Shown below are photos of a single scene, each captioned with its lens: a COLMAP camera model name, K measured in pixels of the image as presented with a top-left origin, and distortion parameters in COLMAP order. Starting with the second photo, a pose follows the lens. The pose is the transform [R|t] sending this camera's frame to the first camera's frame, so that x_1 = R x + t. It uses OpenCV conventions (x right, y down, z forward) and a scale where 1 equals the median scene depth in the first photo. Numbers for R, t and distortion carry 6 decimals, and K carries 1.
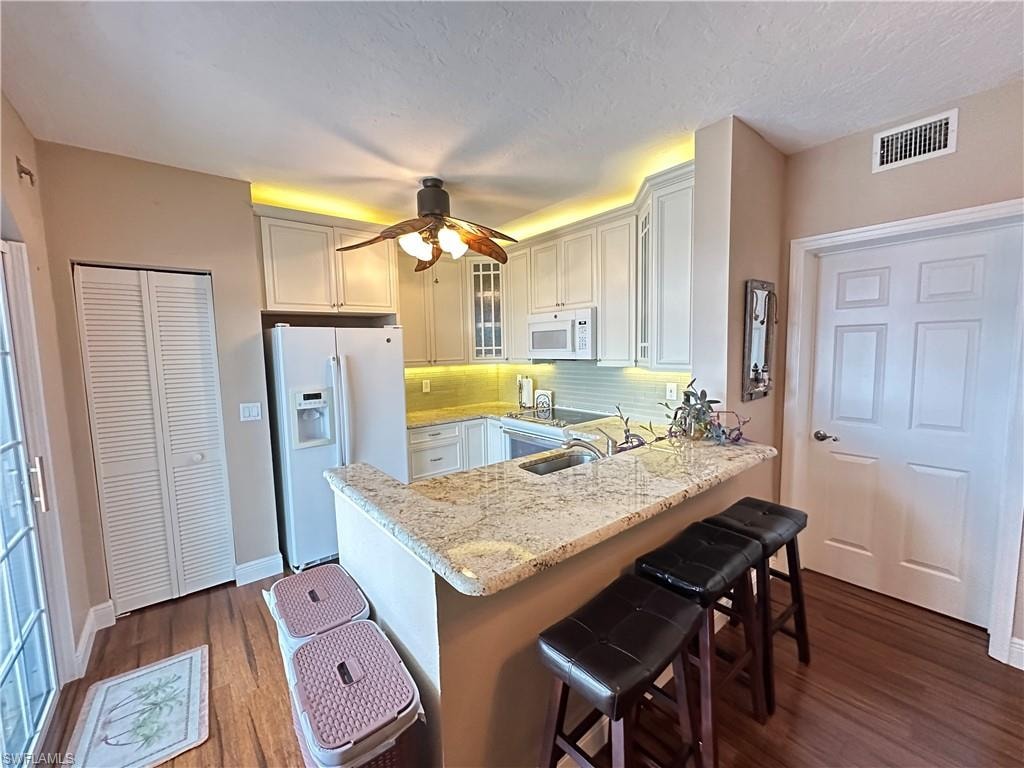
lens RADIAL K [[408.5, 0, 509.9], [0, 408.5, 385.1], [0, 0, 1]] dist [-0.004664, 0.000388]
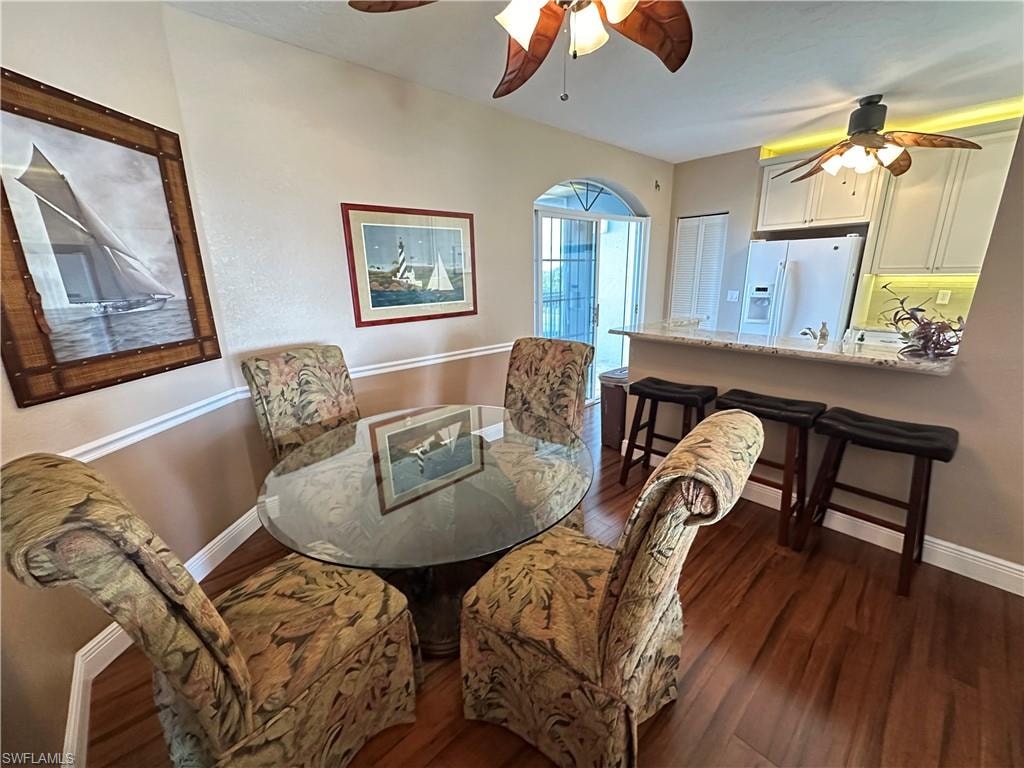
lens RADIAL K [[408.5, 0, 510.9], [0, 408.5, 382.7], [0, 0, 1]] dist [-0.004664, 0.000388]
pose [[0.039464, 0.284865, -0.957755, 1.048138], [-0.075046, 0.956640, 0.281441, 0.003363], [0.996399, 0.060769, 0.059130, 0.008303]]
